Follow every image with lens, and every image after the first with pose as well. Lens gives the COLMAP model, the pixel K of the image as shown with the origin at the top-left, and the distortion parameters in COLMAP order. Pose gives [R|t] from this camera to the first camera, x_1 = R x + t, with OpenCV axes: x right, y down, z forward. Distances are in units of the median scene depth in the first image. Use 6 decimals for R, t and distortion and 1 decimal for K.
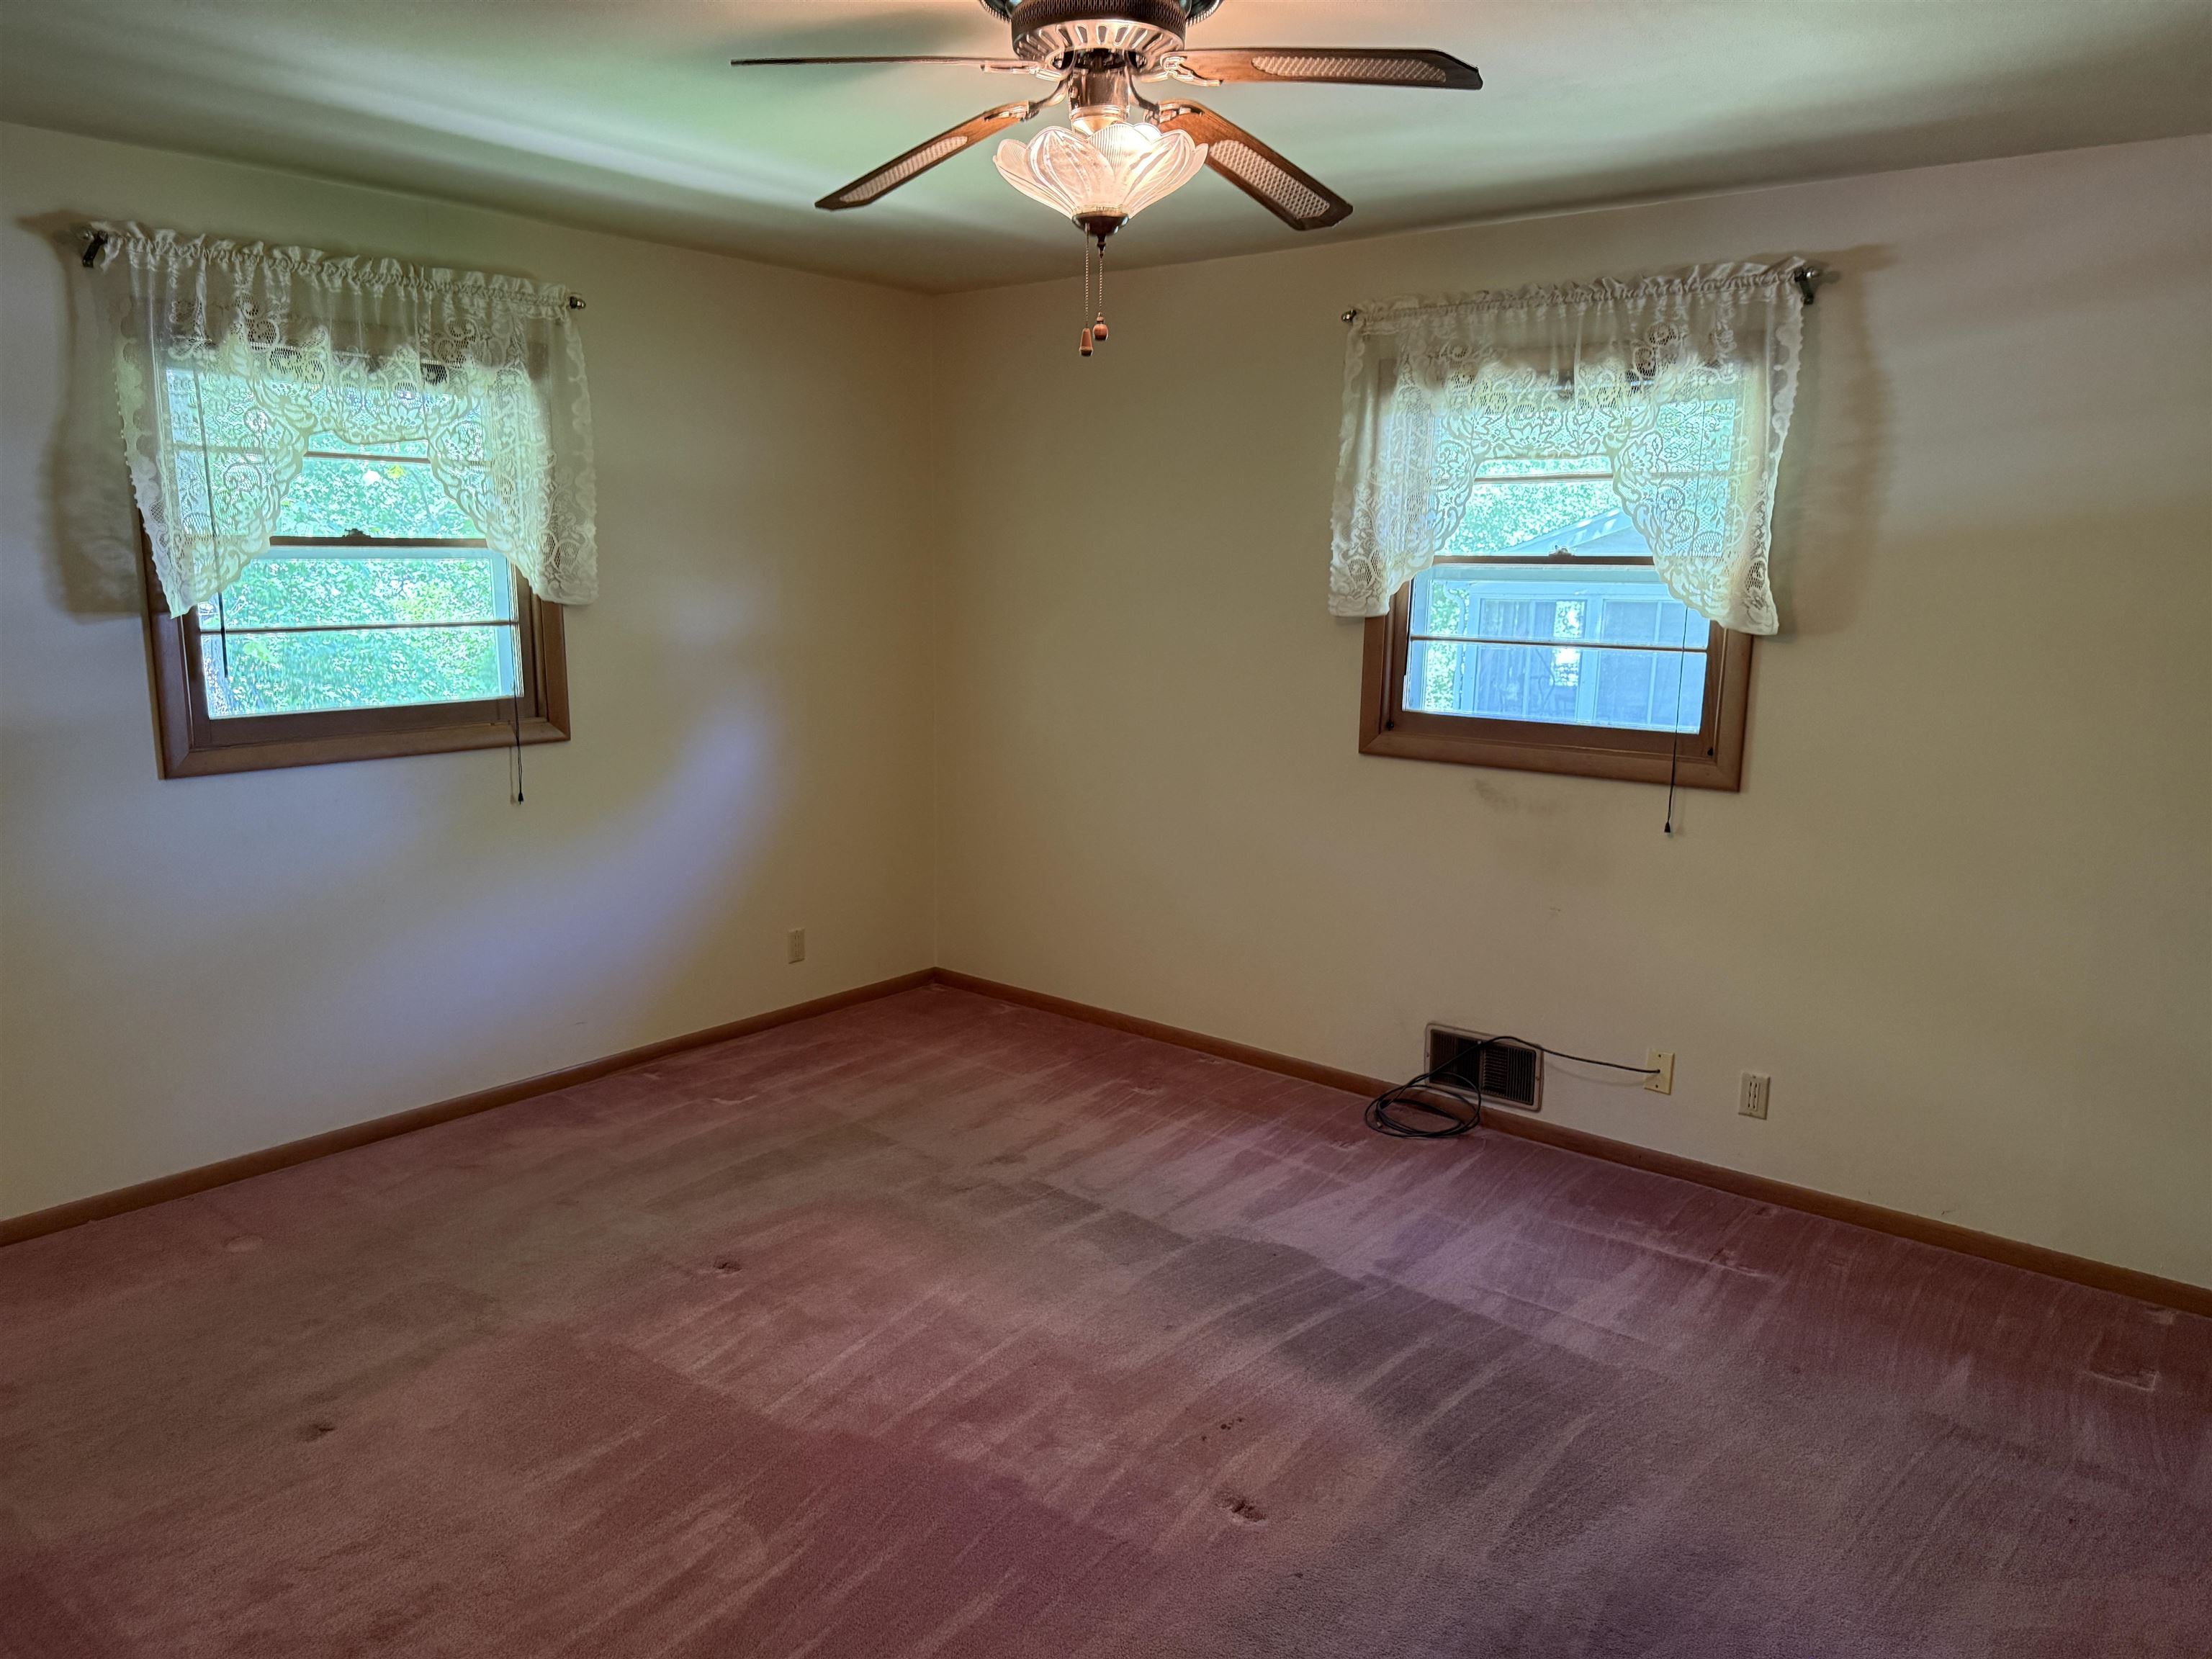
lens RADIAL K [[1584.9, 0, 1099.7], [0, 1584.9, 829.9], [0, 0, 1]] dist [0.056936, -0.070839]
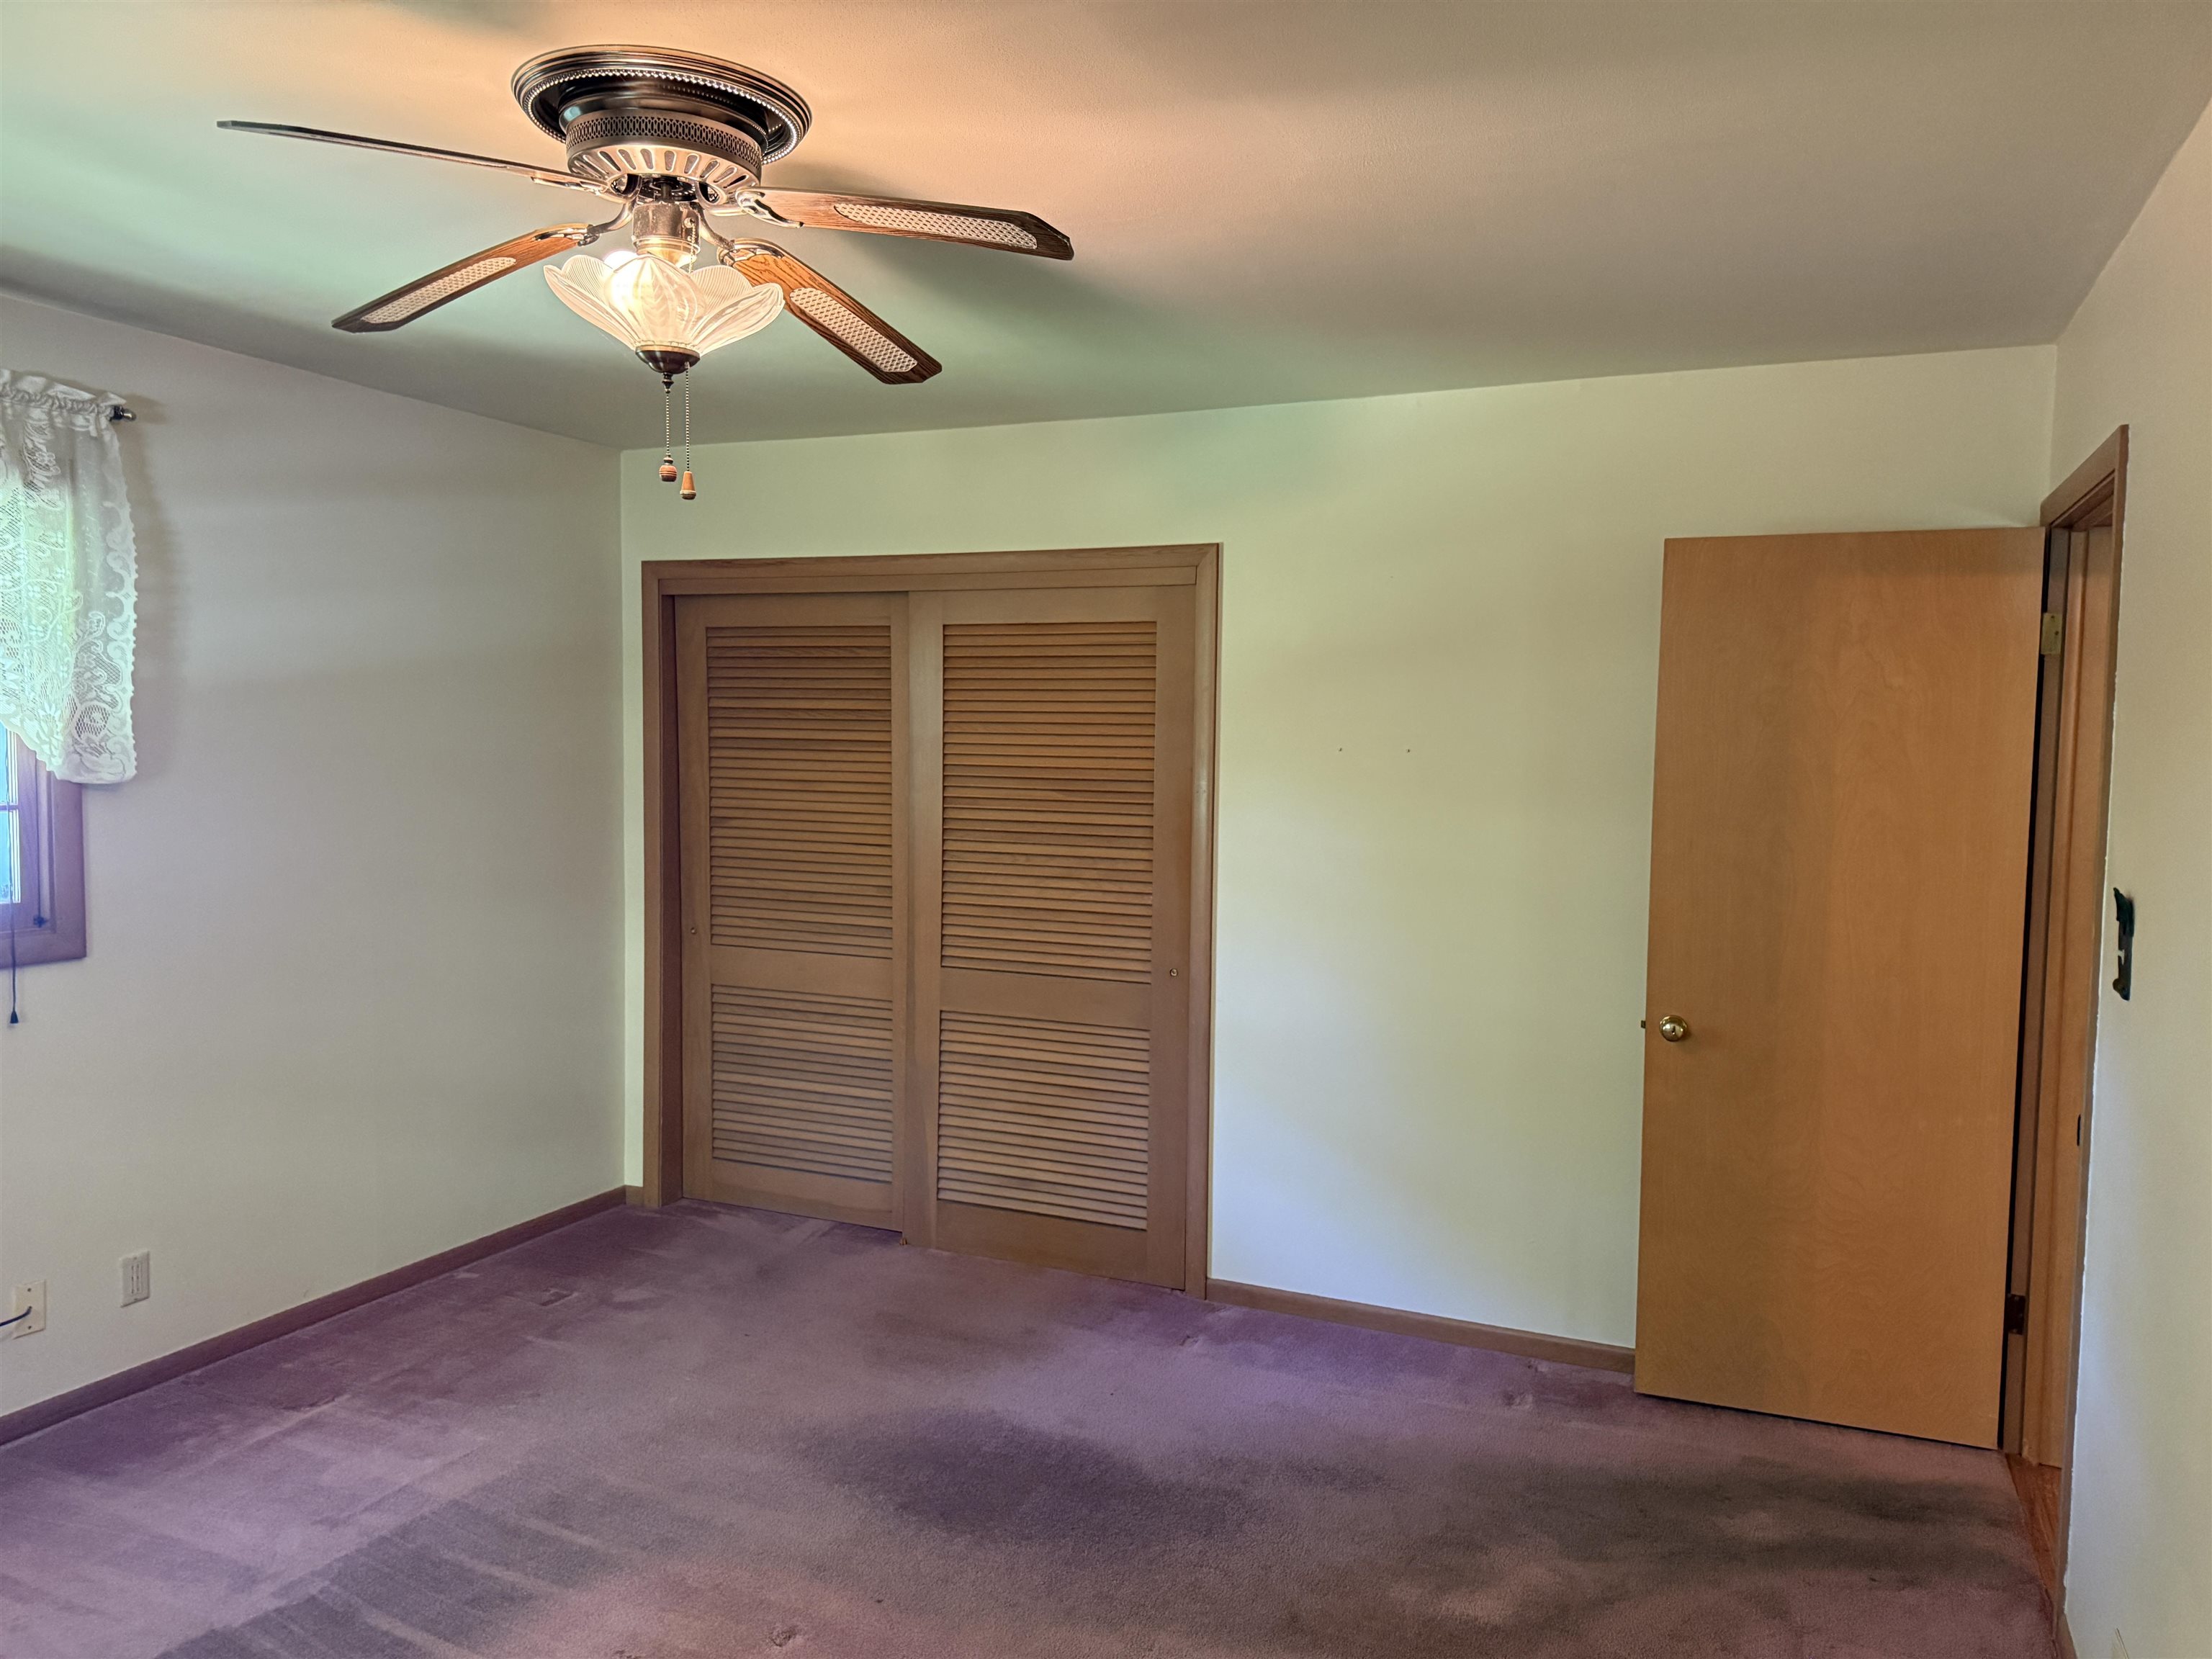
lens RADIAL K [[1584.9, 0, 1099.7], [0, 1584.9, 829.9], [0, 0, 1]] dist [0.056936, -0.070839]
pose [[-0.280541, -0.081631, 0.956365, -0.669013], [0.143196, 0.981667, 0.125796, -0.136051], [-0.949100, 0.172239, -0.263709, 0.732978]]
